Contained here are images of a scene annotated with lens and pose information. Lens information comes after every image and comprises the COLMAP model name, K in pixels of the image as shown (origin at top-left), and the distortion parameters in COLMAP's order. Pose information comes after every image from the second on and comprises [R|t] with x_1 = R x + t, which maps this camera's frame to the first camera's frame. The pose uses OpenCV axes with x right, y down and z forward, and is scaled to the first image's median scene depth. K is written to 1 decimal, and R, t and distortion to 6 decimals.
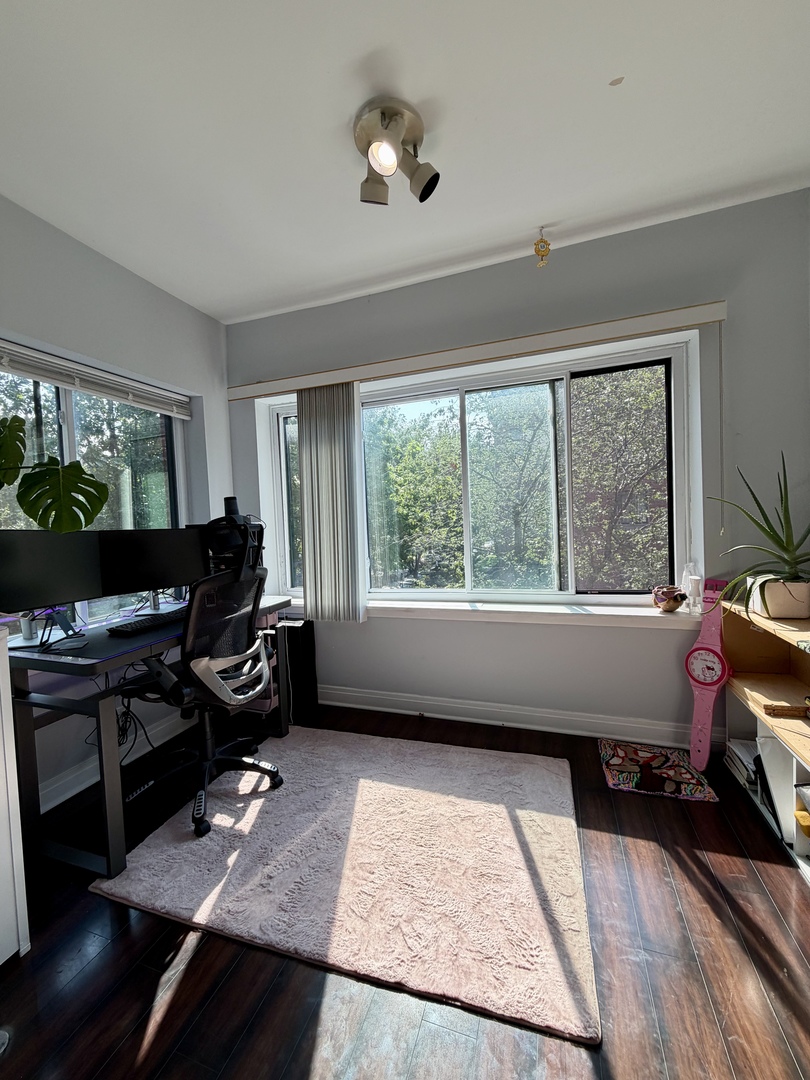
lens RADIAL K [[431.2, 0, 403.1], [0, 431.2, 536.2], [0, 0, 1]] dist [-0.000977, 0.000705]
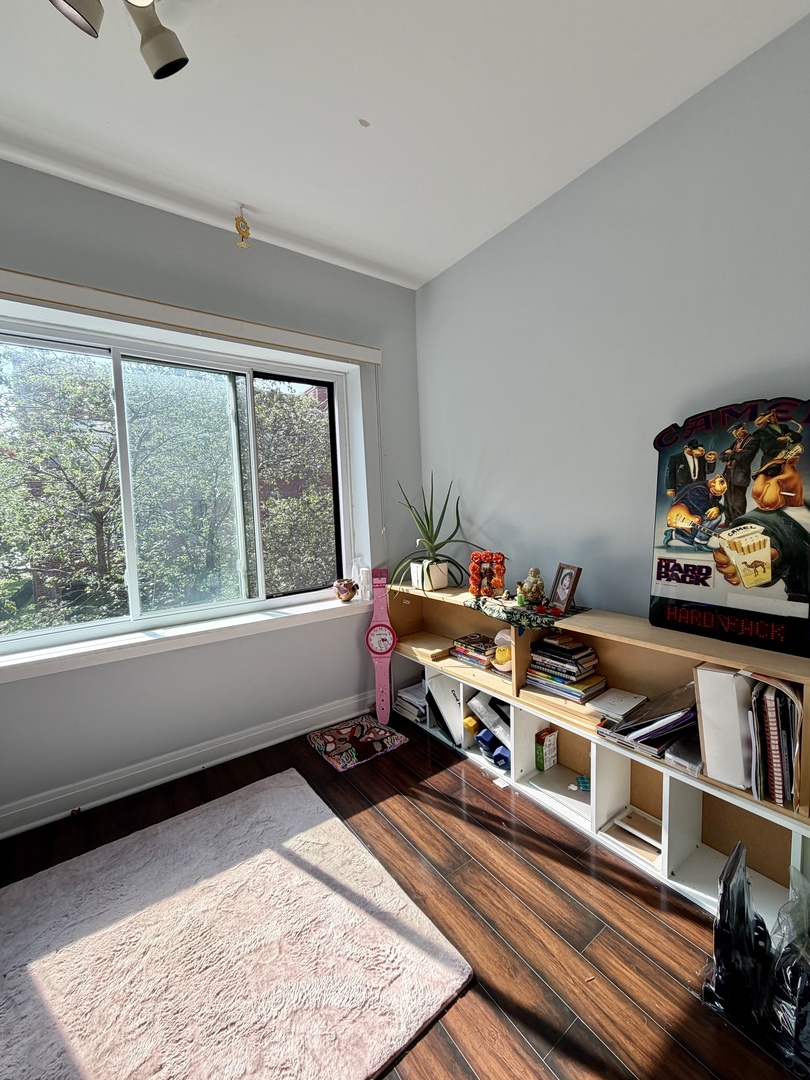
lens RADIAL K [[431.2, 0, 404.2], [0, 431.2, 536.0], [0, 0, 1]] dist [-0.000977, 0.000705]
pose [[0.572105, -0.029691, 0.819643, -0.278899], [0.049563, 0.998770, 0.001585, 0.007046], [-0.818682, 0.039718, 0.572872, 0.232823]]
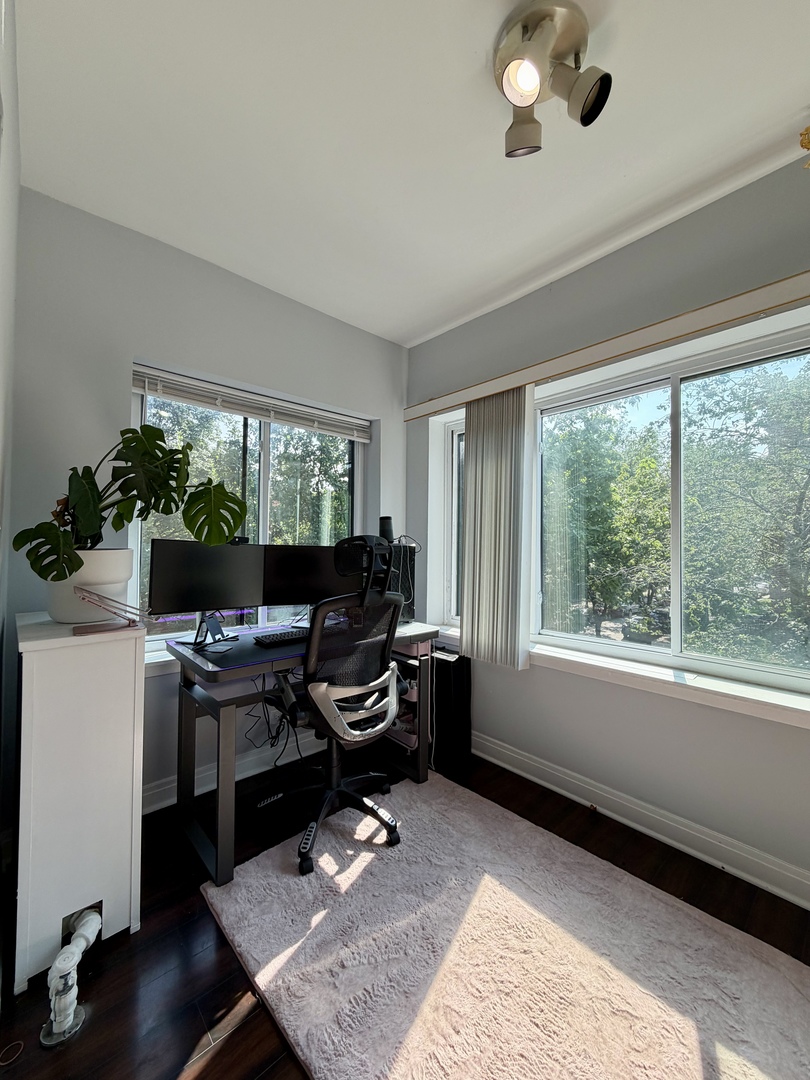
lens RADIAL K [[431.2, 0, 403.4], [0, 431.2, 536.5], [0, 0, 1]] dist [-0.000977, 0.000705]
pose [[0.876872, 0.038799, -0.479156, 0.126946], [-0.063273, 0.997381, -0.035029, -0.017805], [0.476543, 0.061033, 0.877030, 0.202757]]
